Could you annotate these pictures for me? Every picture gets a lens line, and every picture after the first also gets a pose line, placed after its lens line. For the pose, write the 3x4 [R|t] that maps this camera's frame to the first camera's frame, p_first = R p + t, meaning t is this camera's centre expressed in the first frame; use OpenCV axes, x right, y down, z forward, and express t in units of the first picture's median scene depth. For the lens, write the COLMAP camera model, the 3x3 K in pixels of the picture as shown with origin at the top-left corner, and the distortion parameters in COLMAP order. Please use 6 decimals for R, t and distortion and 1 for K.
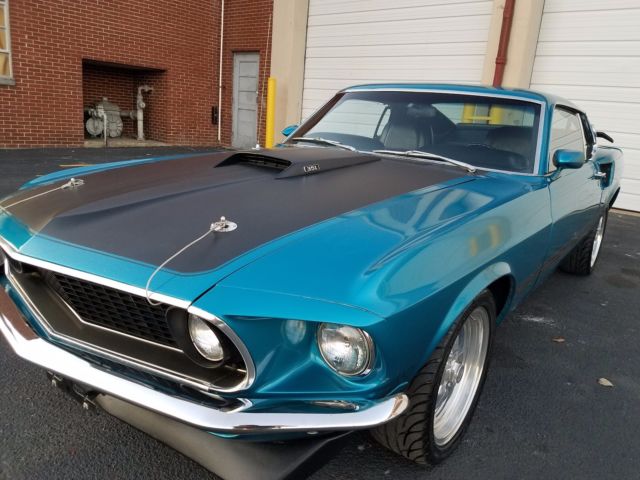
lens RADIAL K [[497.6, 0, 328.7], [0, 497.6, 237.1], [0, 0, 1]] dist [0.043304, -0.055685]
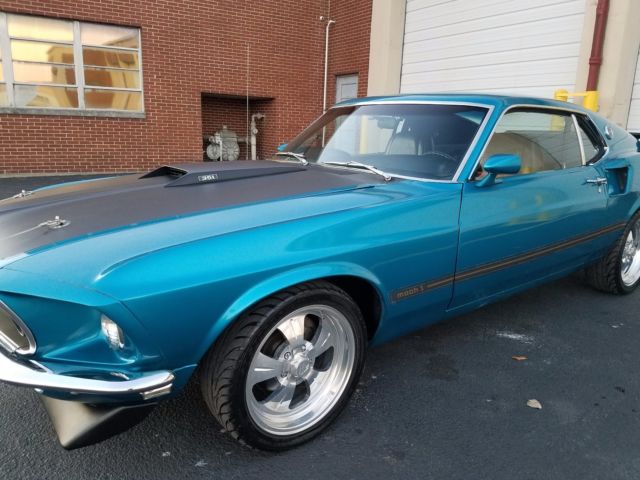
lens RADIAL K [[488.0, 0, 320.0], [0, 488.0, 240.0], [0, 0, 1]] dist [0.174083, -0.276820]
pose [[0.959227, 0.011409, -0.282408, 0.088044], [-0.019736, 0.999450, -0.026656, 0.004674], [0.281948, 0.031142, 0.958924, 0.000364]]
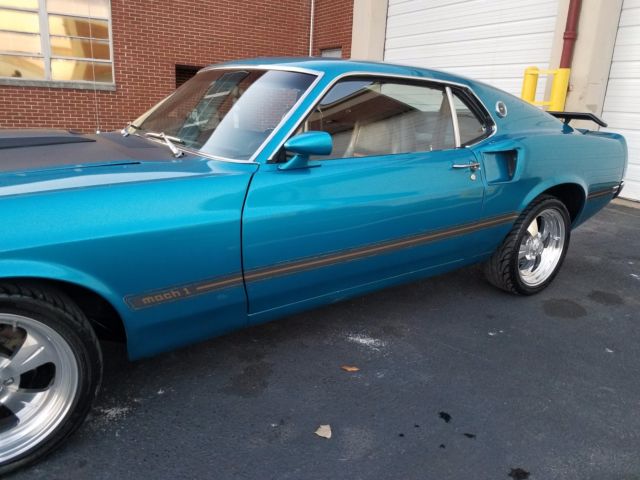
lens RADIAL K [[488.0, 0, 320.0], [0, 488.0, 240.0], [0, 0, 1]] dist [0.174083, -0.276820]
pose [[0.950174, 0.048835, -0.307870, 0.156269], [-0.046931, 0.998806, 0.013589, -0.002359], [0.308166, 0.001537, 0.951331, 0.055786]]
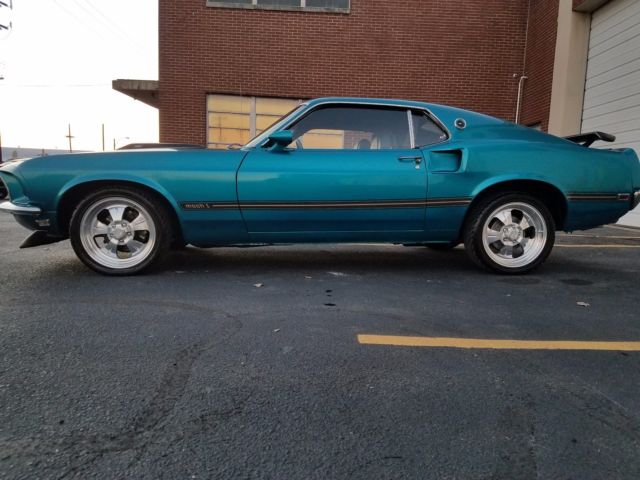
lens RADIAL K [[488.0, 0, 320.0], [0, 488.0, 240.0], [0, 0, 1]] dist [0.174083, -0.276820]
pose [[0.681185, 0.021786, -0.731787, 0.338731], [-0.157674, 0.980466, -0.117582, 0.061789], [0.714930, 0.195479, 0.671314, 0.037796]]
